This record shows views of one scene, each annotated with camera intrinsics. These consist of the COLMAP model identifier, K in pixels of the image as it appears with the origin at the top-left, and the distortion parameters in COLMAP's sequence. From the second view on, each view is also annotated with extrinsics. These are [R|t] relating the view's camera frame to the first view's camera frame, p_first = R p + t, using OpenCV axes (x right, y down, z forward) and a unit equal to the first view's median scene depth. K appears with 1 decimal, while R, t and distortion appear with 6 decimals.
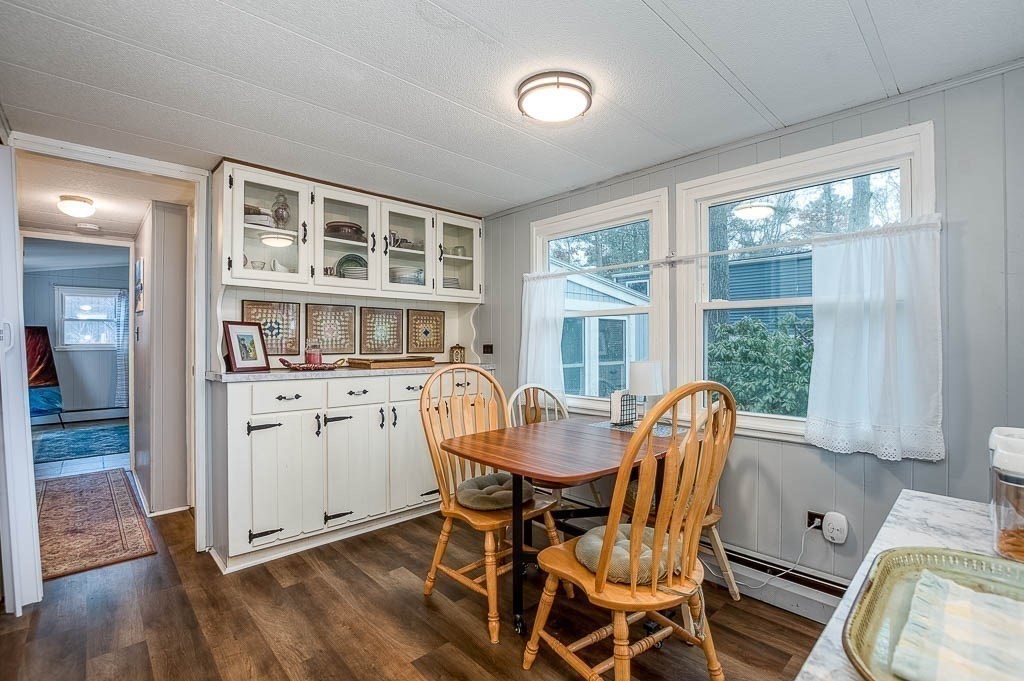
lens RADIAL K [[466.6, 0, 503.4], [0, 466.6, 339.4], [0, 0, 1]] dist [-0.019755, -0.000262]
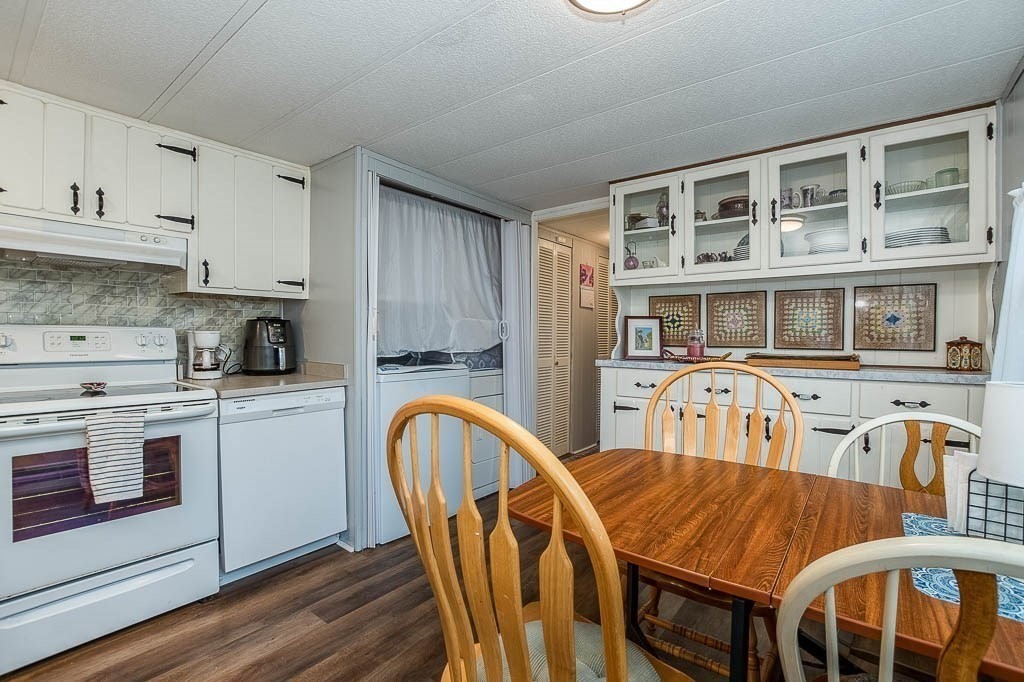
lens RADIAL K [[466.6, 0, 502.7], [0, 466.6, 340.3], [0, 0, 1]] dist [-0.019755, -0.000262]
pose [[0.152886, 0.012369, -0.988166, 0.479608], [0.005473, 0.999896, 0.013363, 0.004053], [0.988229, -0.007451, 0.152802, 0.448455]]
